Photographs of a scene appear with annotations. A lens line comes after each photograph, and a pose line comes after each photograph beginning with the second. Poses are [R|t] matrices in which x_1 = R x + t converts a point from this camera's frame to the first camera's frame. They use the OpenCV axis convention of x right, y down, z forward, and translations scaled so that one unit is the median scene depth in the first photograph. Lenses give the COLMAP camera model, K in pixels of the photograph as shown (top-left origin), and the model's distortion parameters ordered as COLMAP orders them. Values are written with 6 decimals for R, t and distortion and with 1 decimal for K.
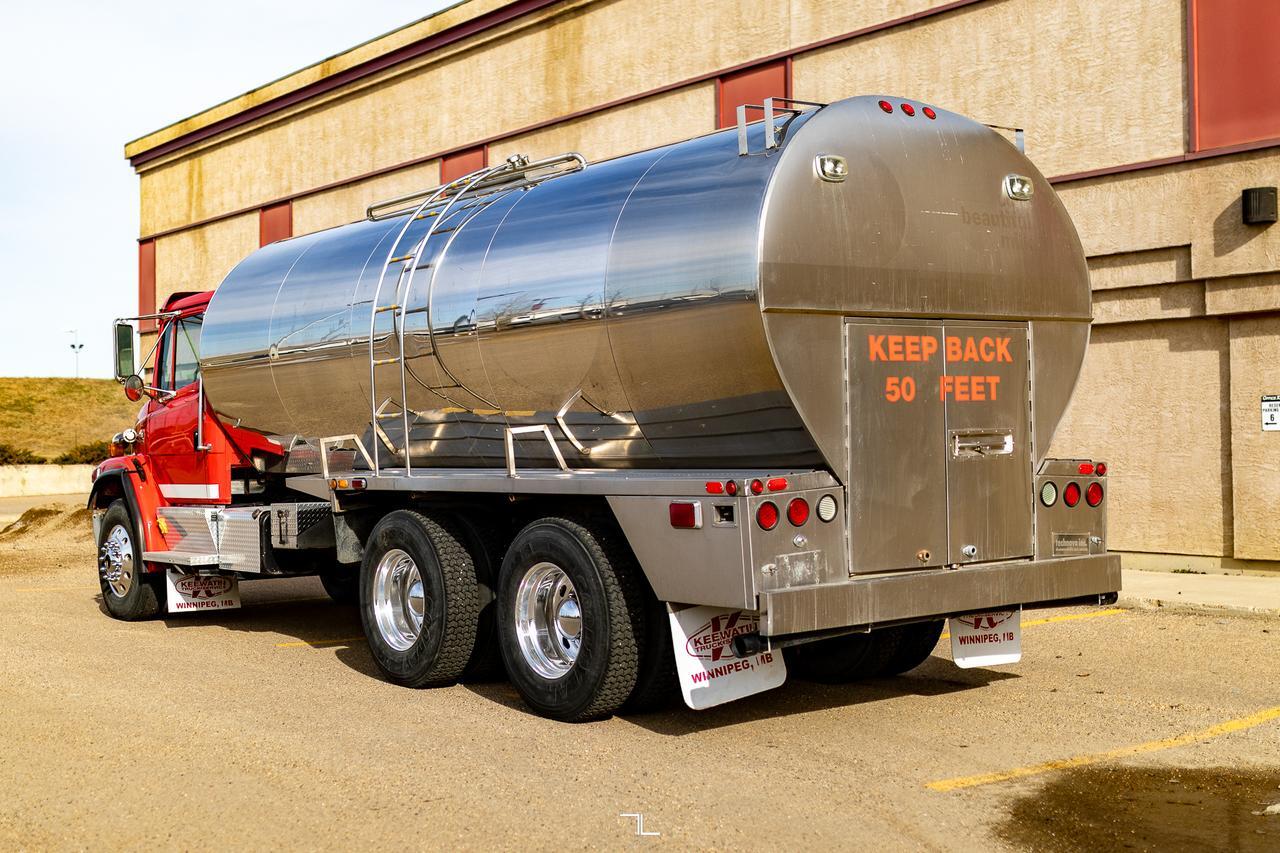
lens RADIAL K [[1638.8, 0, 600.6], [0, 1638.8, 424.5], [0, 0, 1]] dist [0.001827, 0.030442]
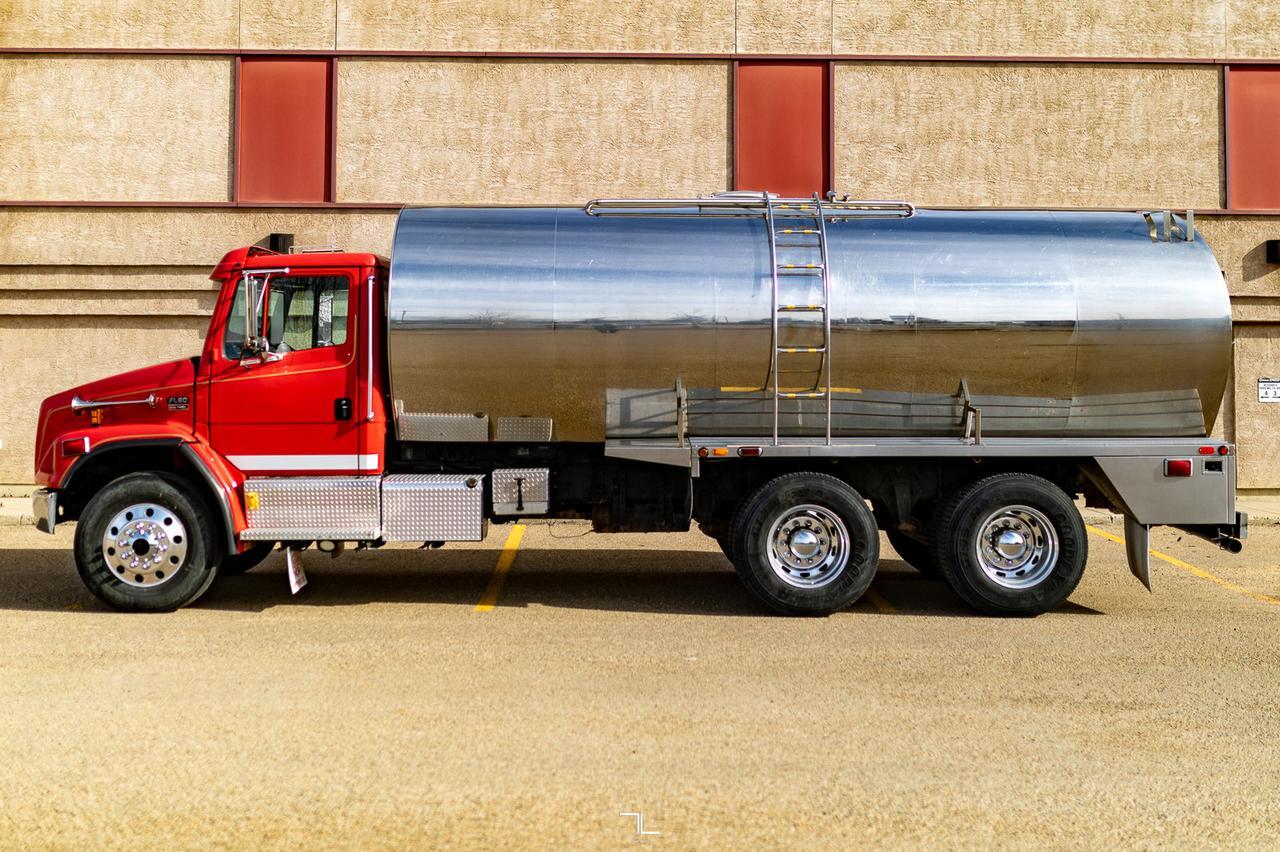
lens RADIAL K [[1491.8, 0, 637.6], [0, 1491.8, 323.6], [0, 0, 1]] dist [0.004995, 0.011298]
pose [[0.577558, 0.045194, 0.815097, -0.703721], [-0.021842, 0.998964, -0.039912, -0.007210], [-0.816057, 0.005248, 0.577947, 0.293258]]
